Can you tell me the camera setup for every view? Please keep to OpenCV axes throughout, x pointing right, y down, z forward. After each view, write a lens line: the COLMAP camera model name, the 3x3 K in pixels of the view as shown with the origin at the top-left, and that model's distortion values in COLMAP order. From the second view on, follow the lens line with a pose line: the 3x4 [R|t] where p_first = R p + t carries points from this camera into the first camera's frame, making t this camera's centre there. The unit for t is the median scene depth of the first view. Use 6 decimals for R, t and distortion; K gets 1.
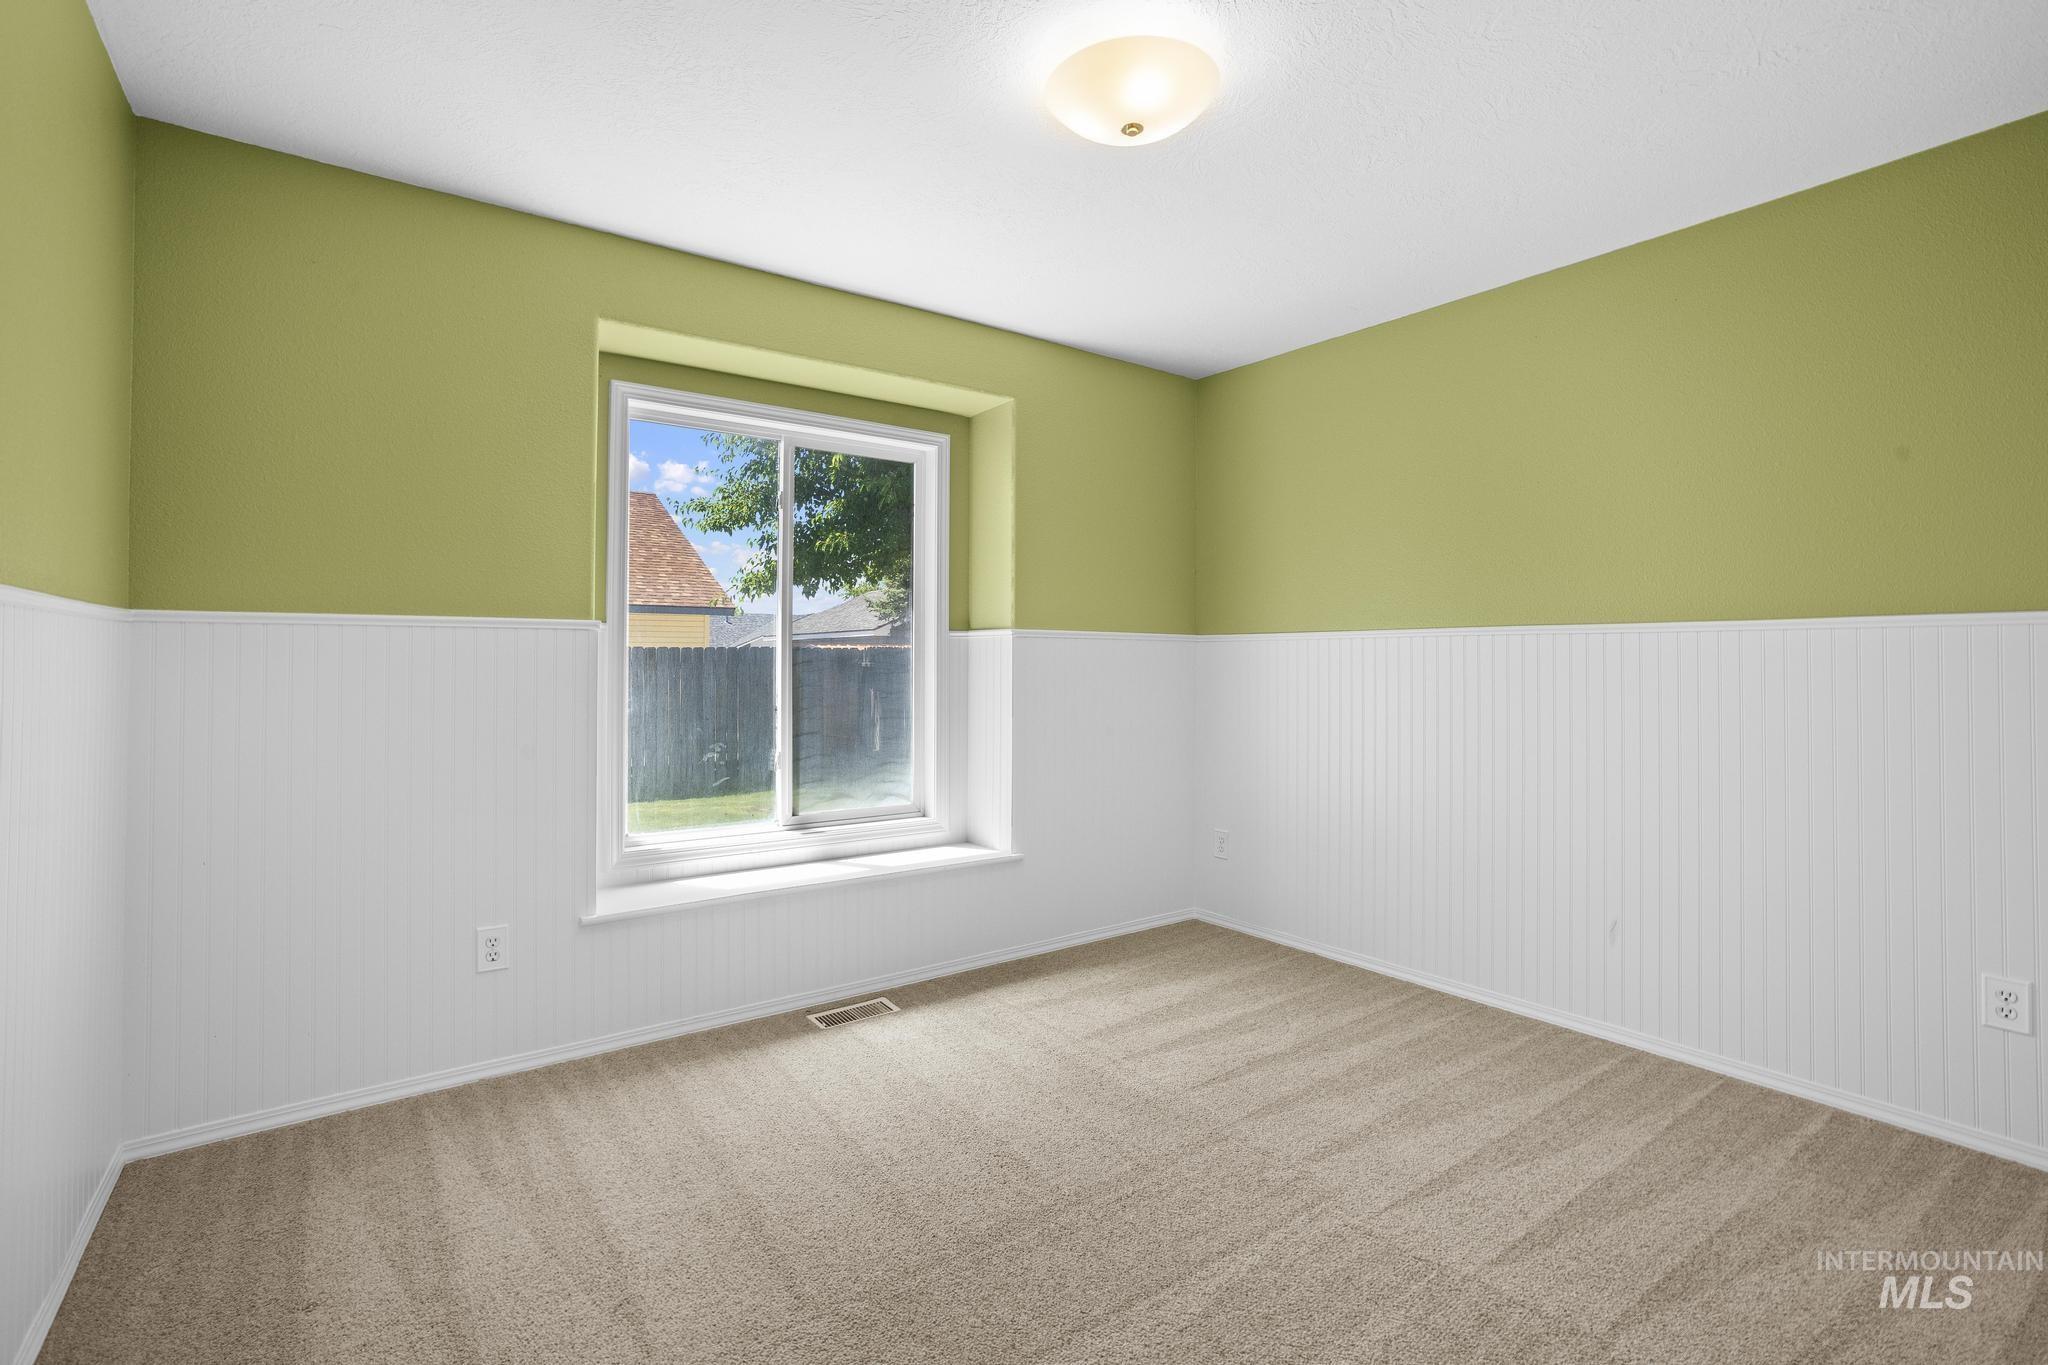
lens RADIAL K [[951.2, 0, 1030.7], [0, 951.2, 648.8], [0, 0, 1]] dist [-0.069001, 0.035224]
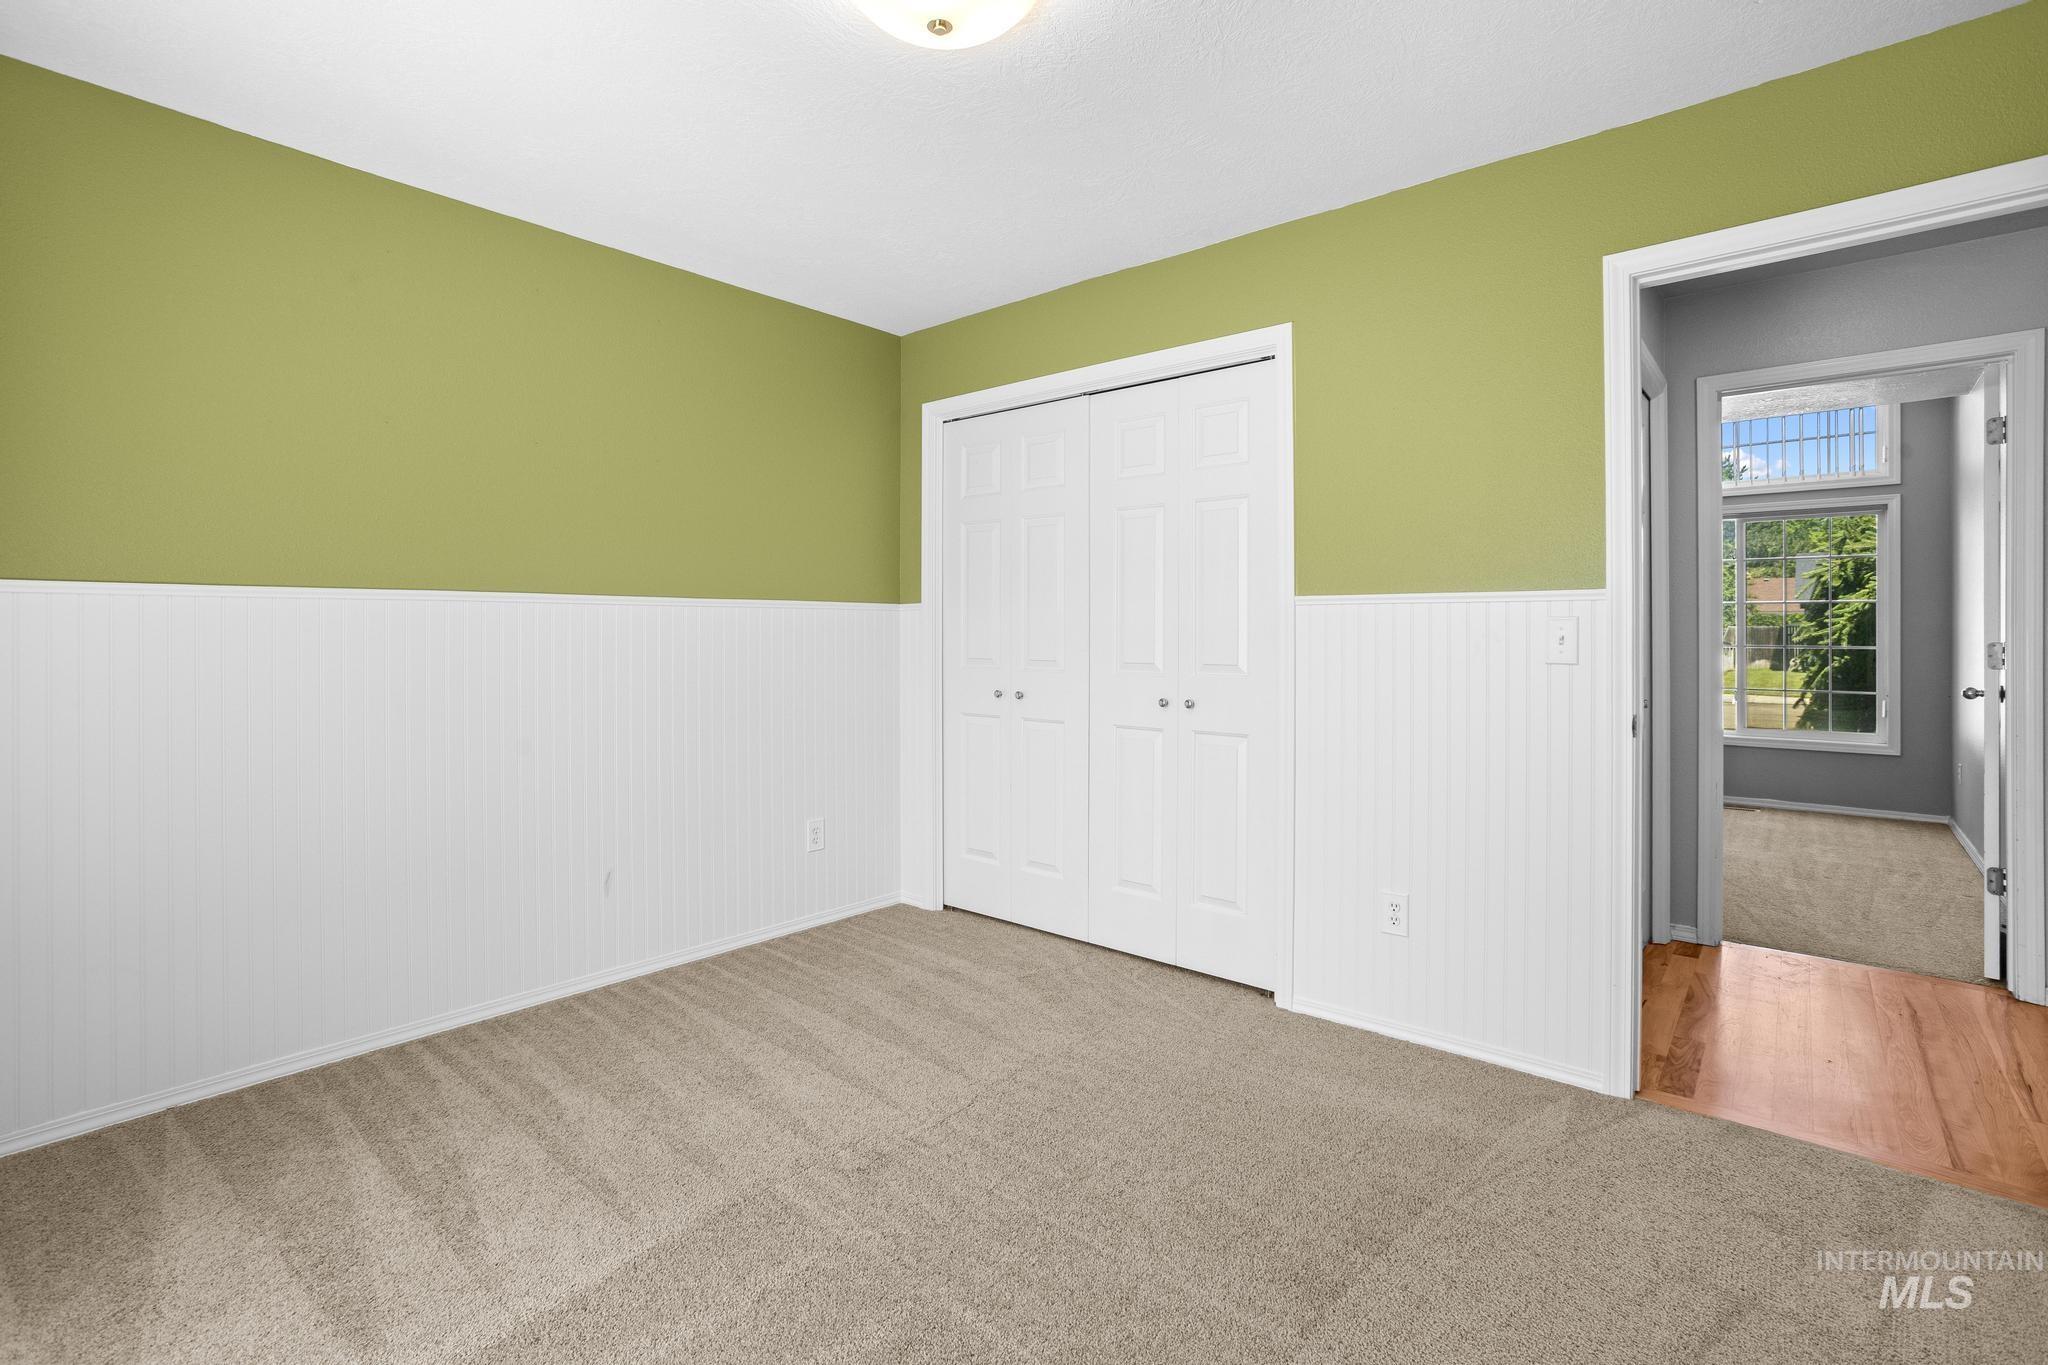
lens RADIAL K [[951.2, 0, 1030.7], [0, 951.2, 648.8], [0, 0, 1]] dist [-0.069001, 0.035224]
pose [[-0.225066, -0.022155, 0.974092, -0.568829], [-0.013268, 0.999718, 0.019672, 0.006555], [-0.974253, -0.008497, -0.225297, 0.827812]]
